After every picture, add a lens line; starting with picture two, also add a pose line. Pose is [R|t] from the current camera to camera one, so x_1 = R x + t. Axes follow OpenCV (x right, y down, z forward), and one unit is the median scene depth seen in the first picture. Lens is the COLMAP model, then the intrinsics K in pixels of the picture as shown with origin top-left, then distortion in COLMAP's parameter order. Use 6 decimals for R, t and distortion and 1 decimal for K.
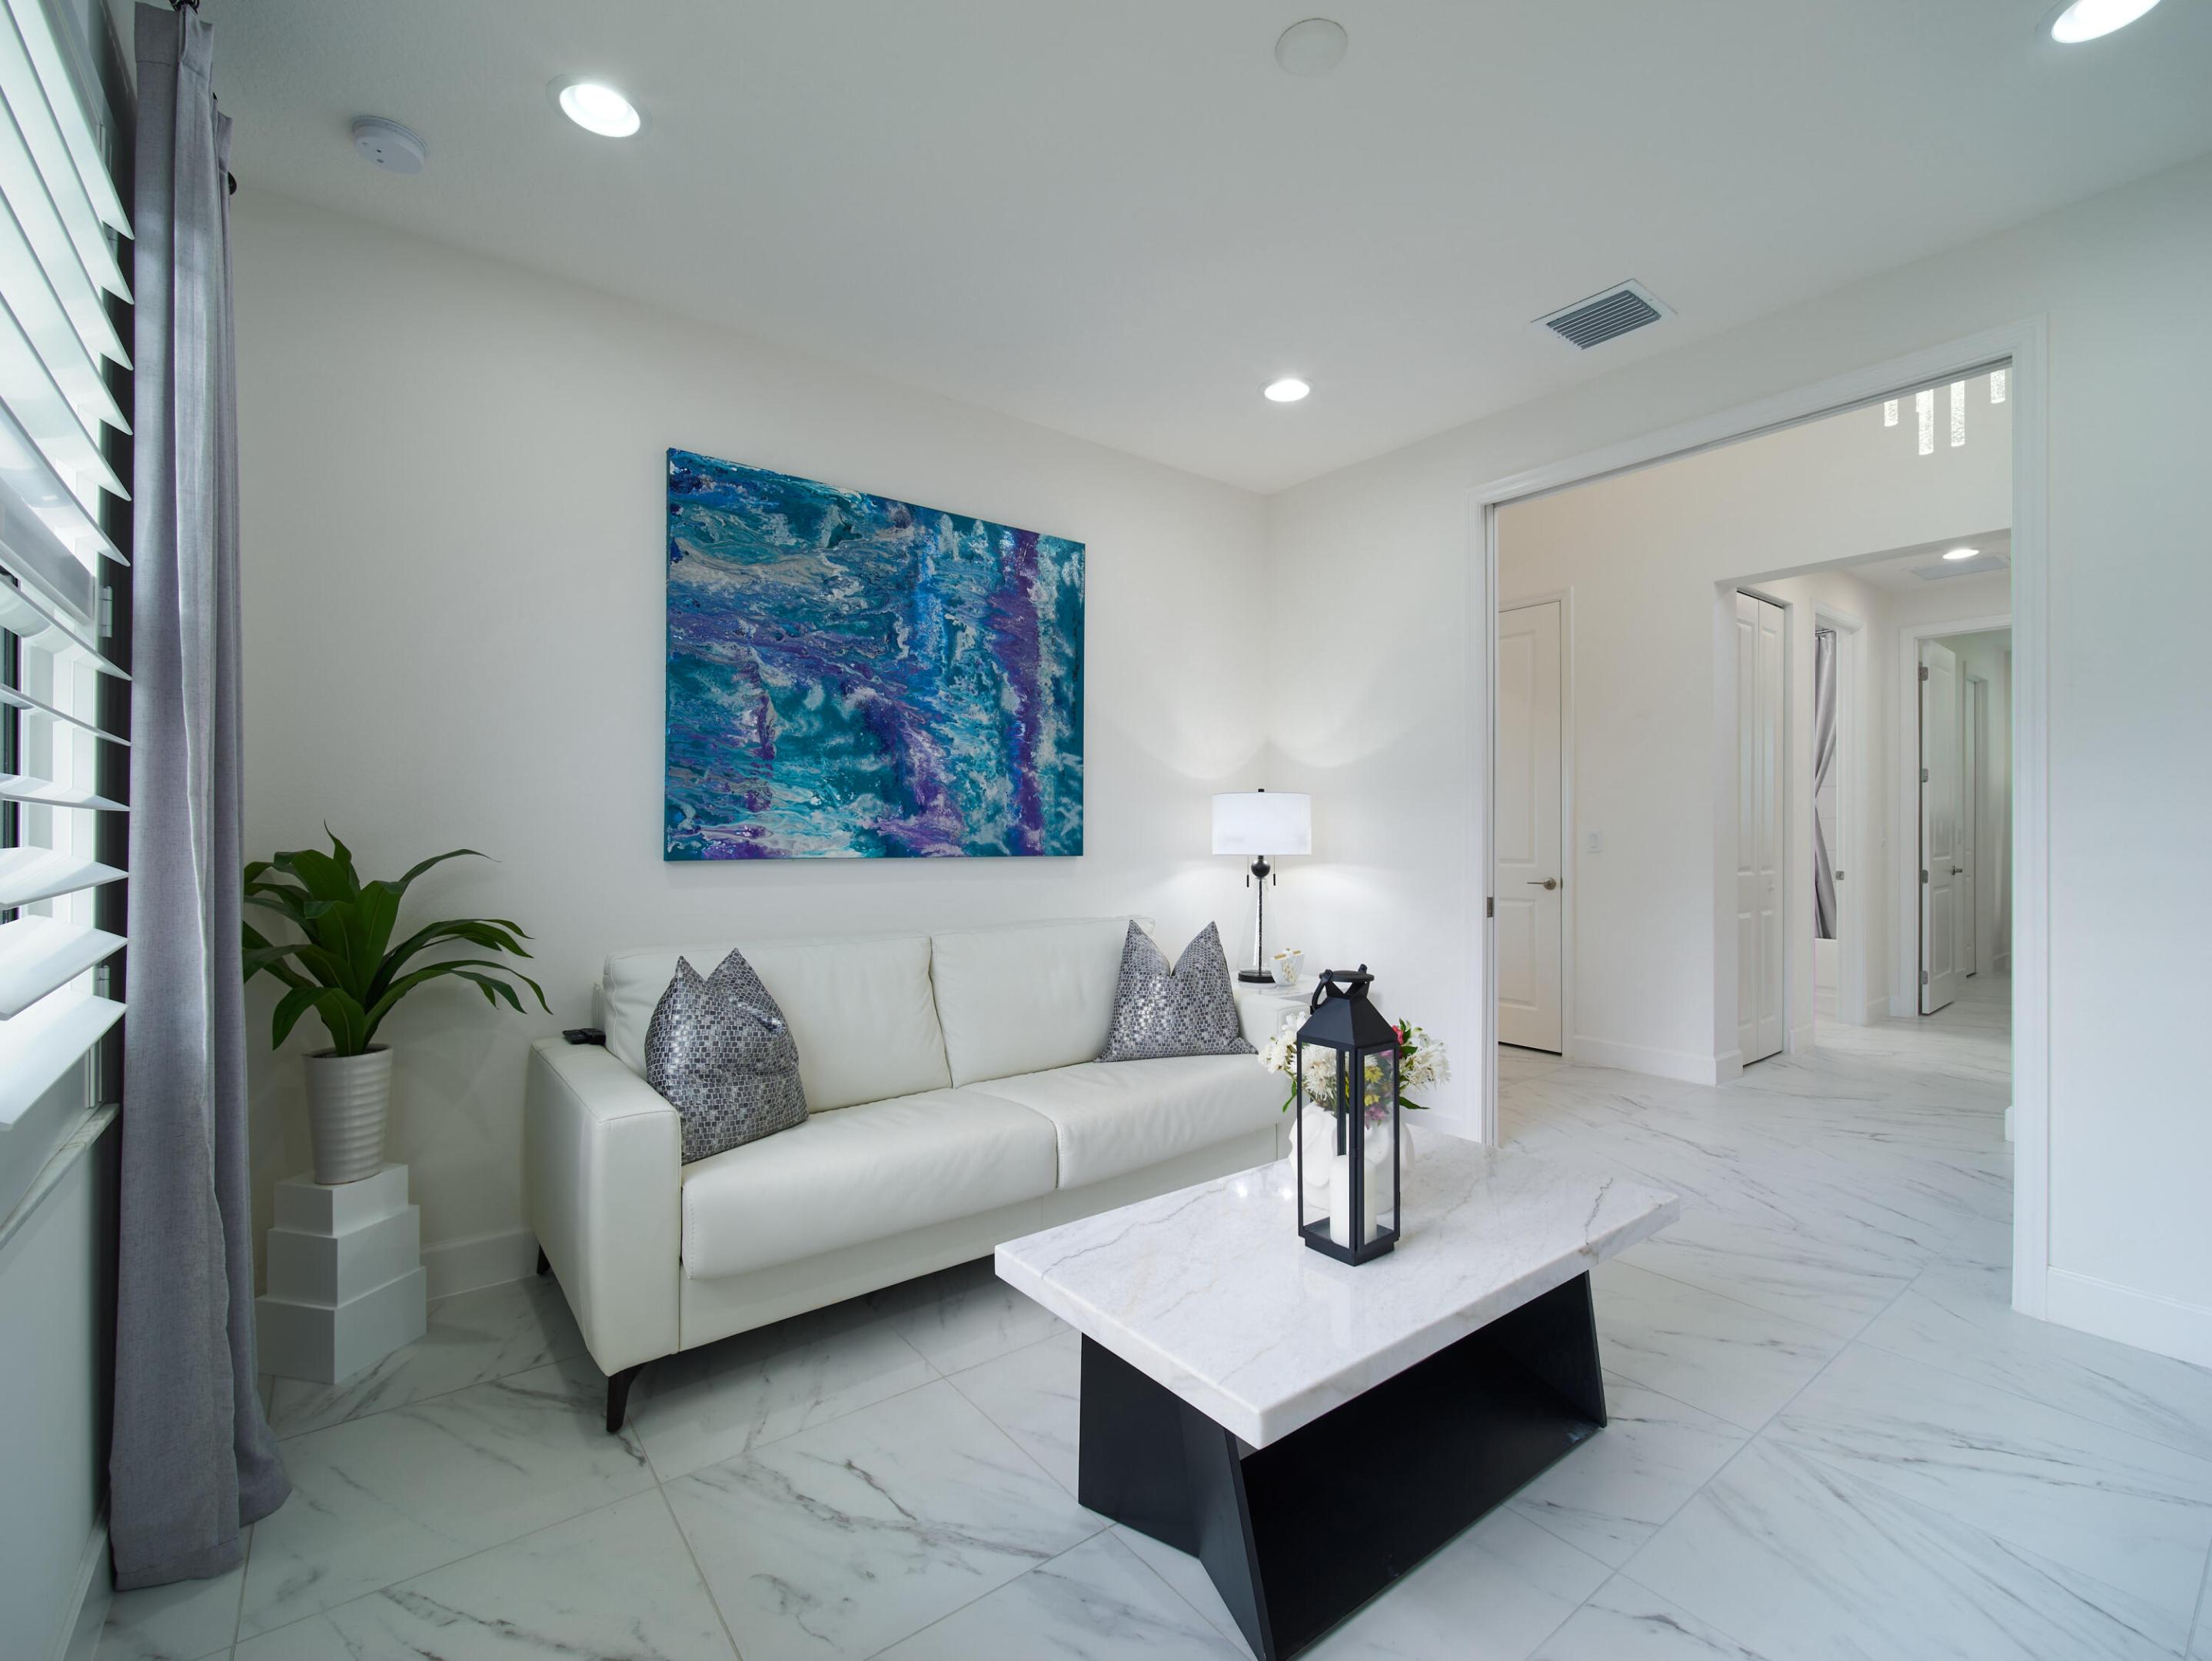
lens RADIAL K [[980.6, 0, 1106.0], [0, 980.6, 830.5], [0, 0, 1]] dist [0.000623, 0.000036]
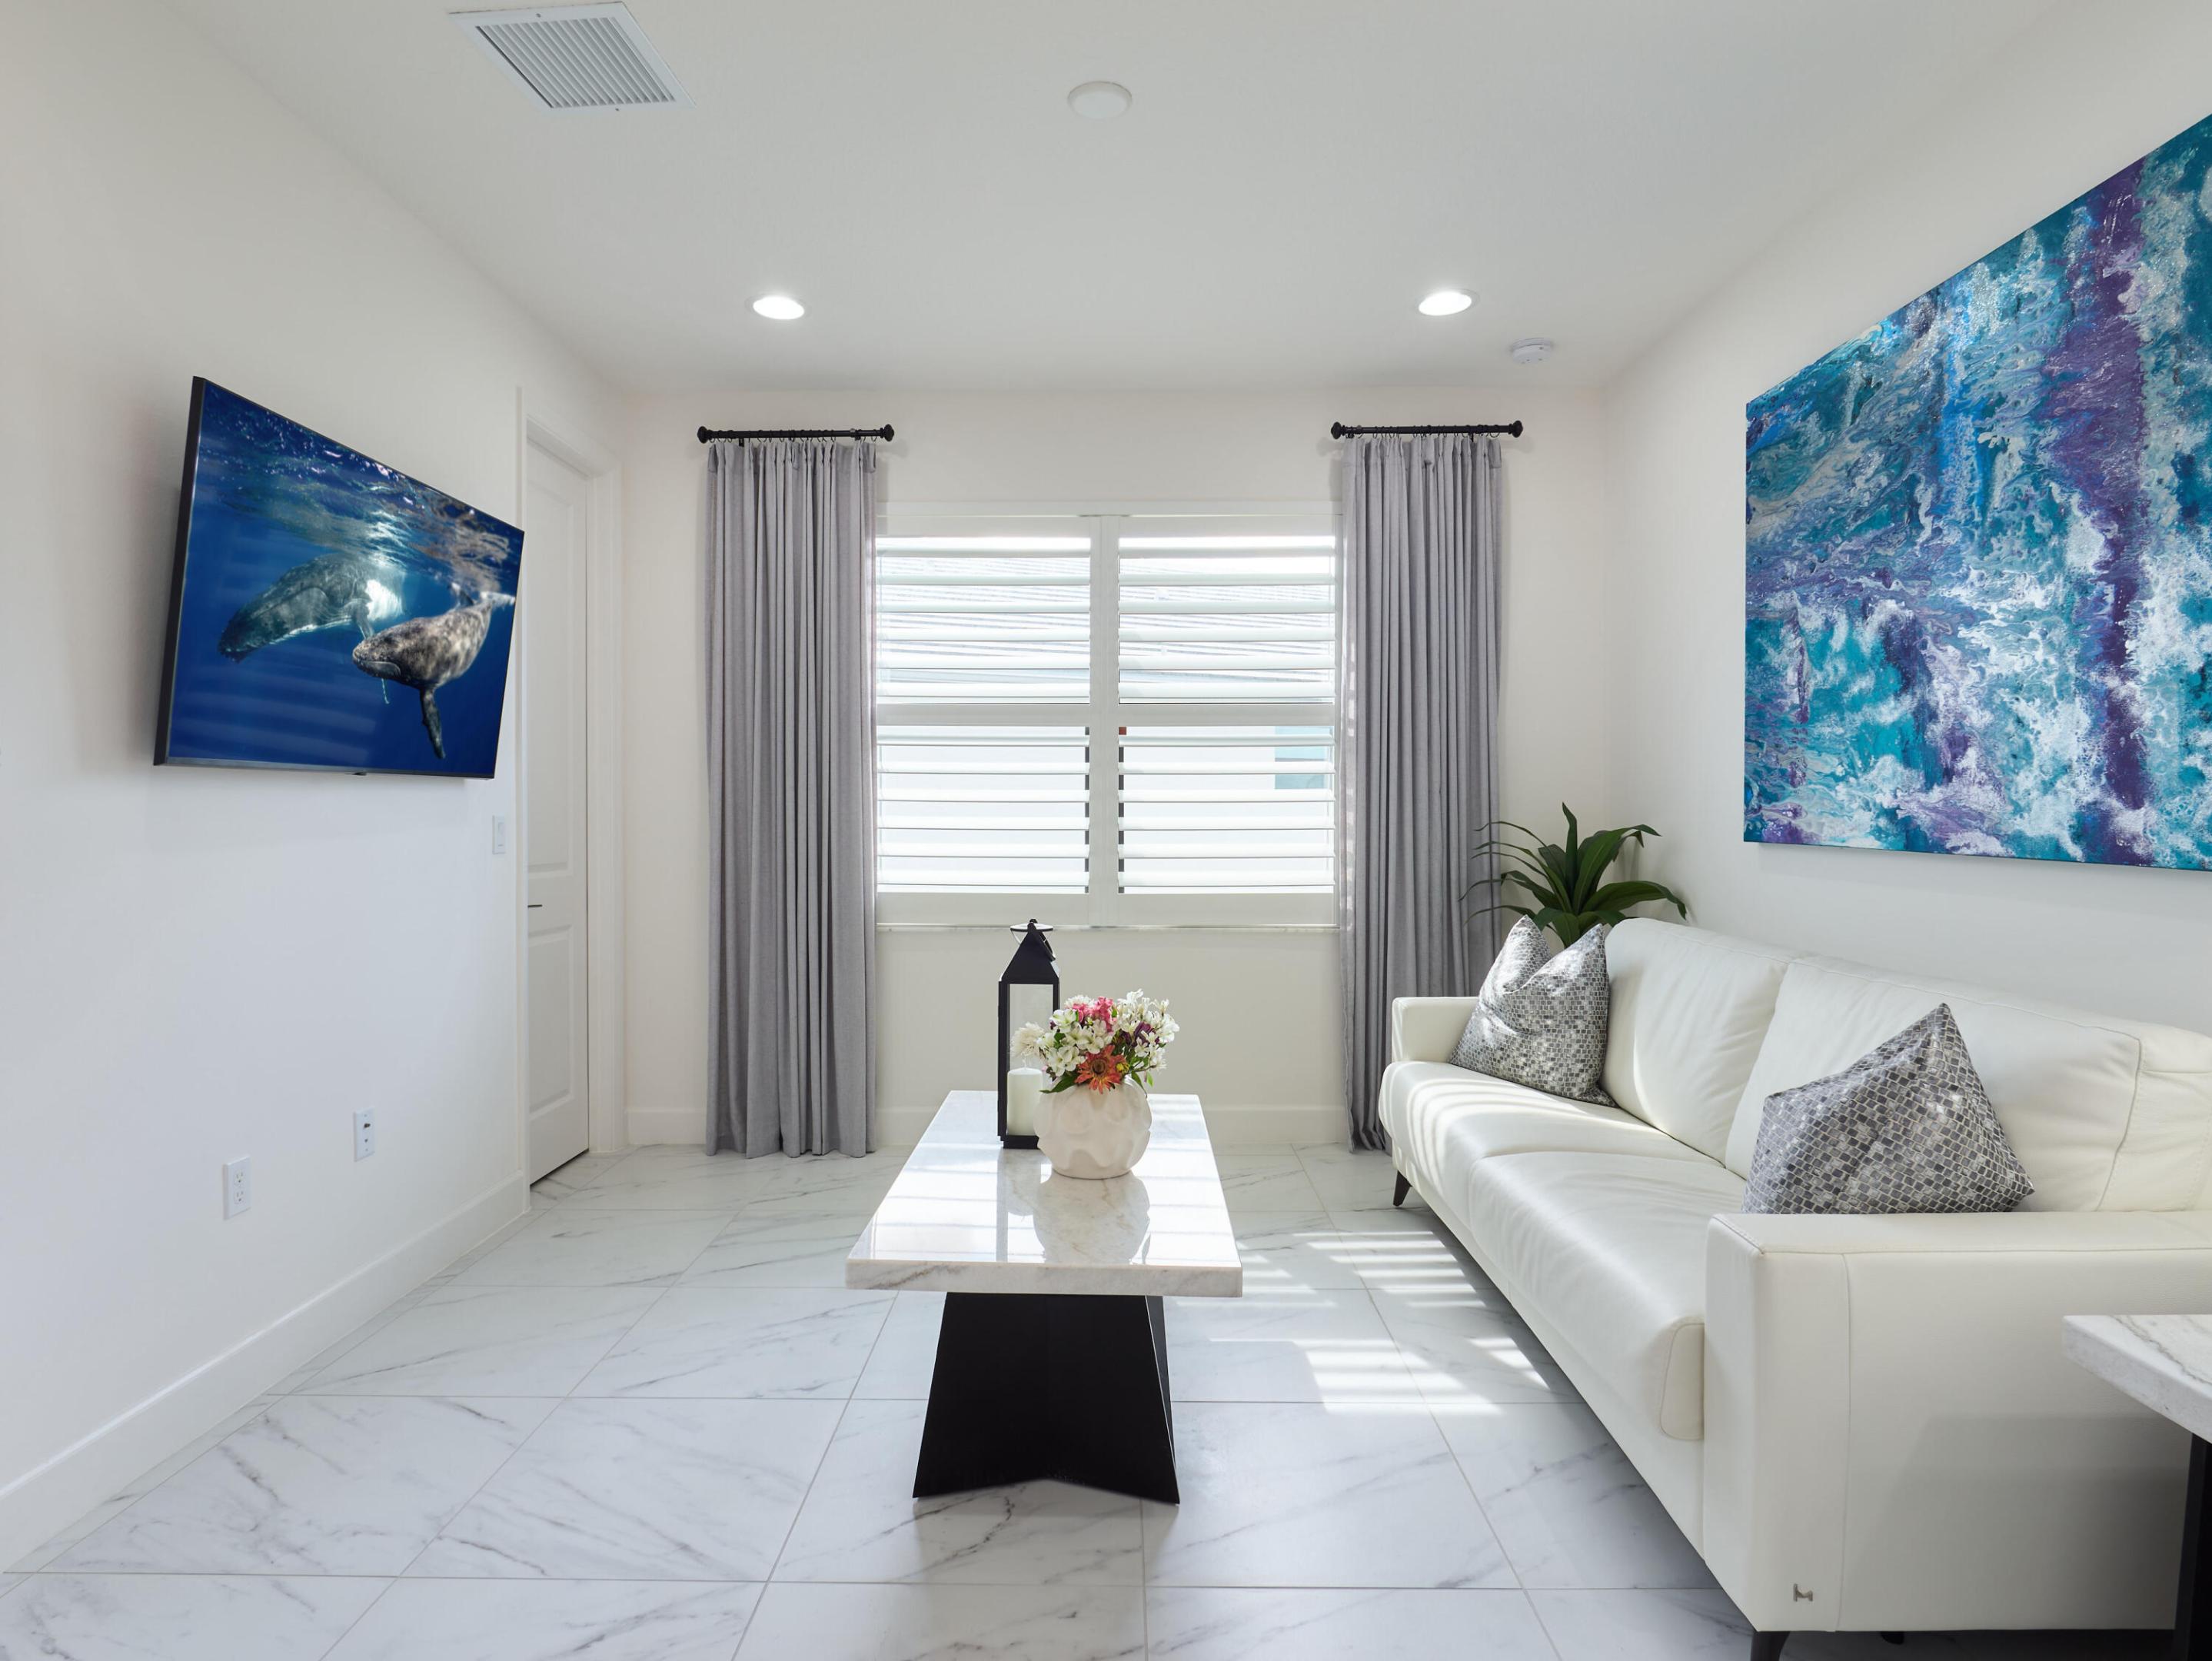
lens RADIAL K [[1224.5, 0, 1098.3], [0, 1224.5, 815.5], [0, 0, 1]] dist [-0.013981, -0.000724]
pose [[-0.624638, 0.004625, -0.780900, 0.733371], [0.000725, 0.999985, 0.005342, -0.001016], [0.780914, 0.002771, -0.624633, 1.059537]]
